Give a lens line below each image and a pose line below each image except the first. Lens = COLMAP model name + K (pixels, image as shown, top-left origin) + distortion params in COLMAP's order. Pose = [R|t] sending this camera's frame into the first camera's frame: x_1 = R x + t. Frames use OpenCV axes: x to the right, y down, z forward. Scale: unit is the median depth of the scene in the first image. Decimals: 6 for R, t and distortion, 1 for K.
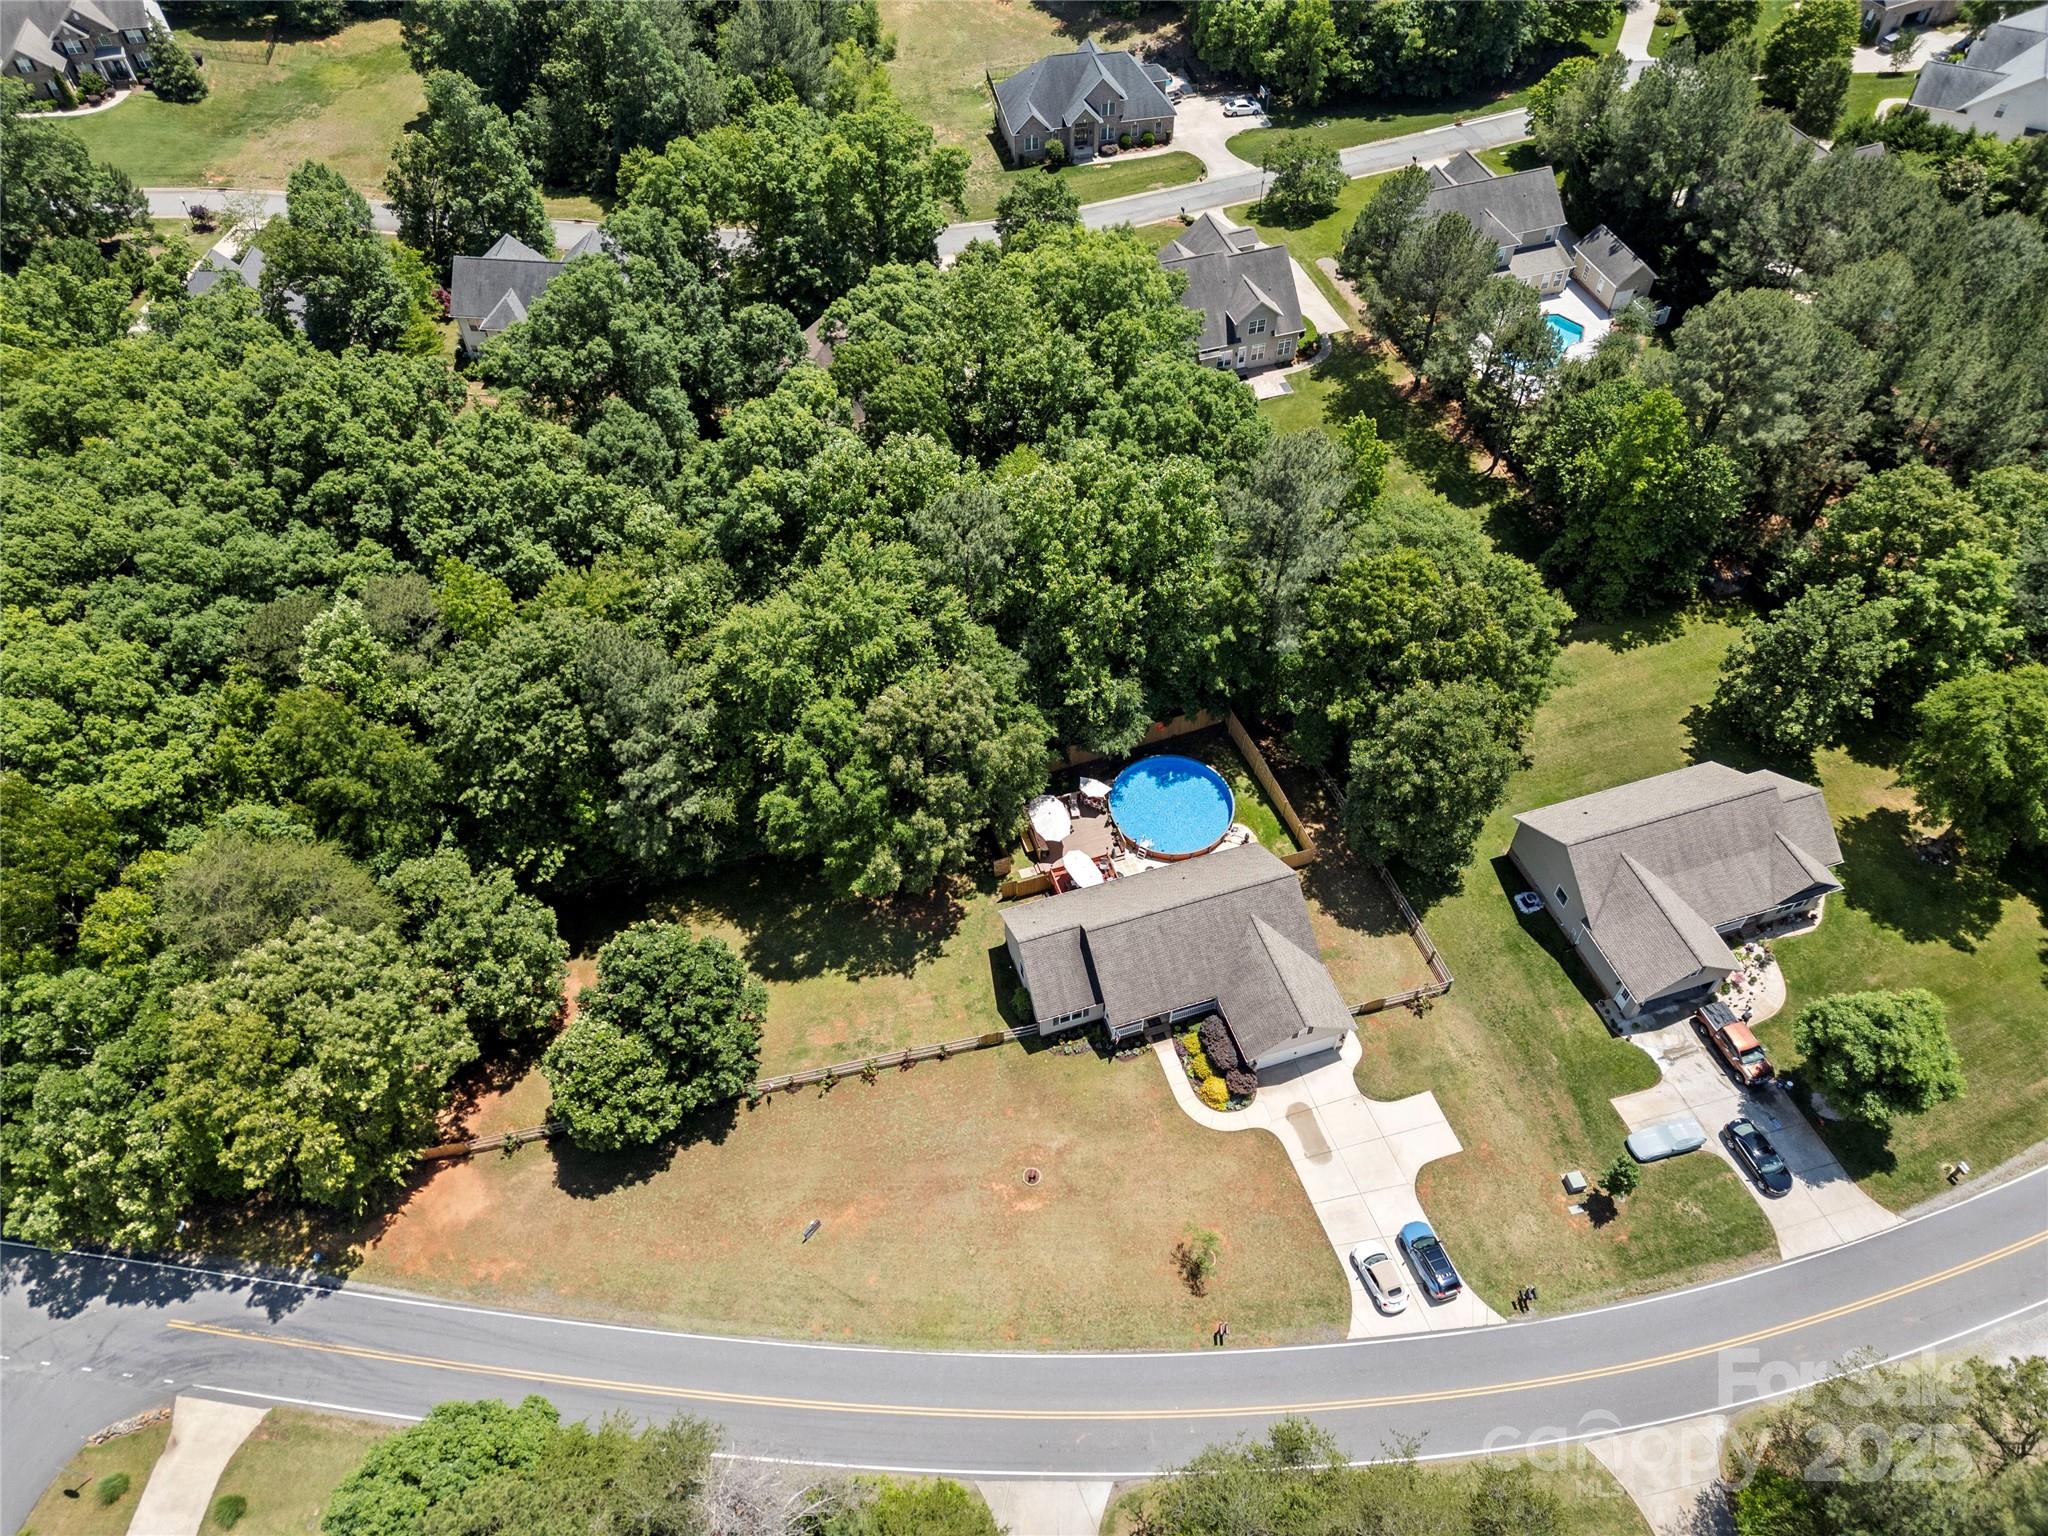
lens RADIAL K [[1397.1, 0, 1024.0], [0, 1397.1, 768.0], [0, 0, 1]] dist [0.171655, -0.387212]
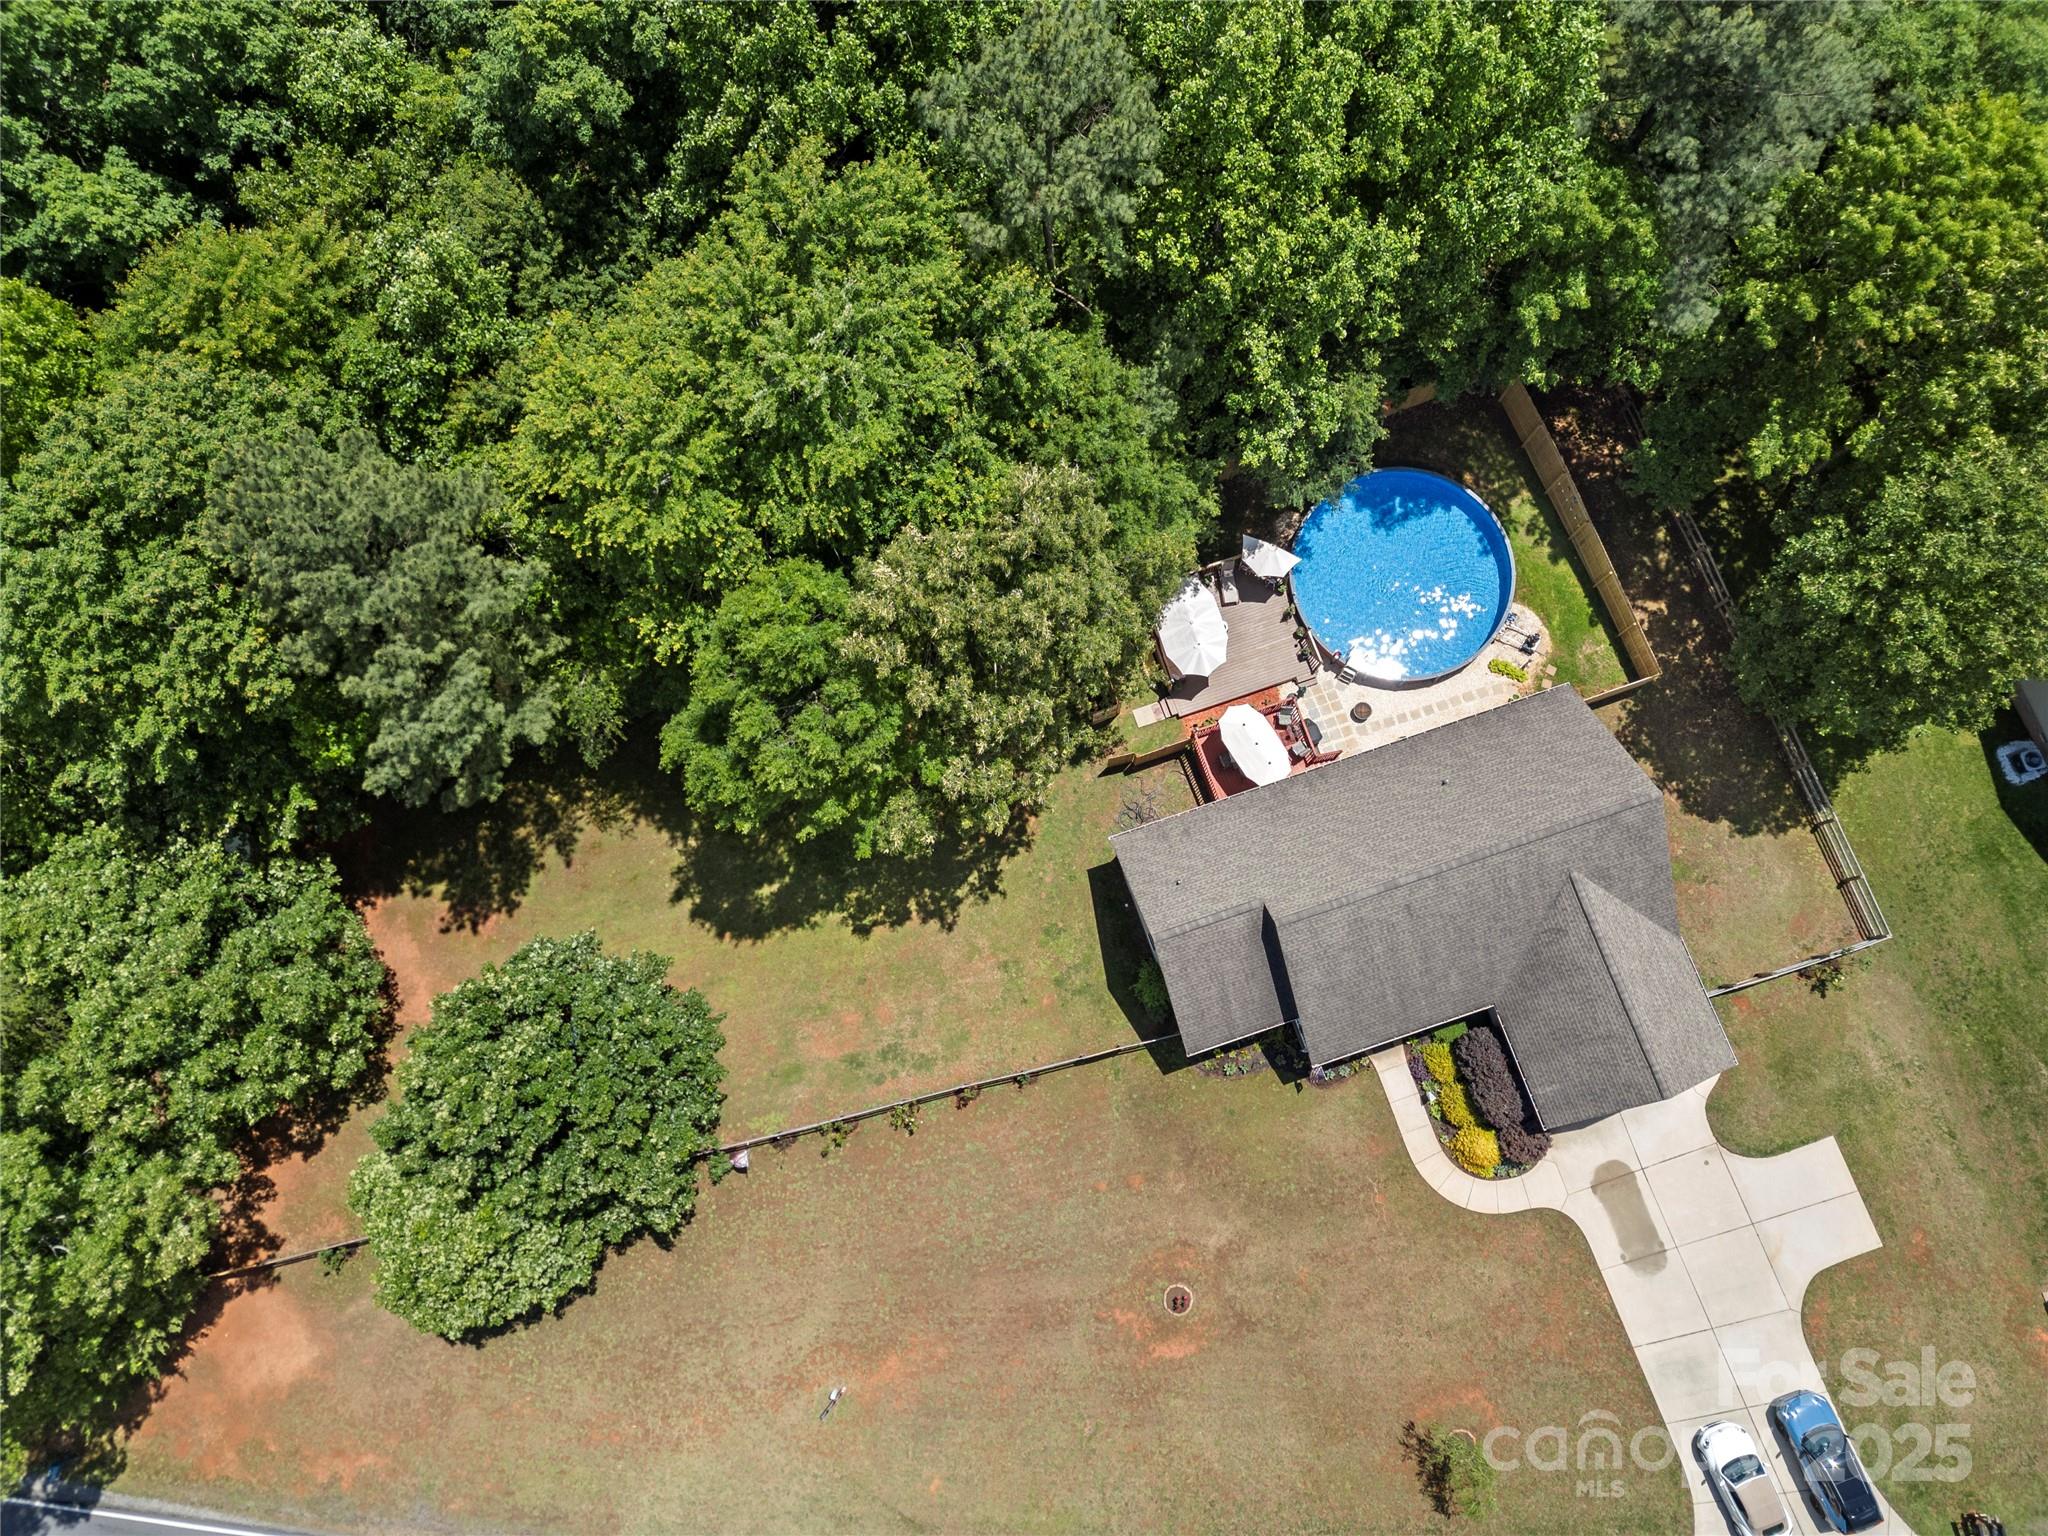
lens RADIAL K [[1432.1, 0, 1024.0], [0, 1432.1, 768.0], [0, 0, 1]] dist [0.070921, -0.069149]
pose [[0.999792, -0.018948, -0.007498, -0.050011], [0.020262, 0.885192, 0.464785, -0.203171], [-0.002169, -0.464841, 0.885392, 0.514237]]
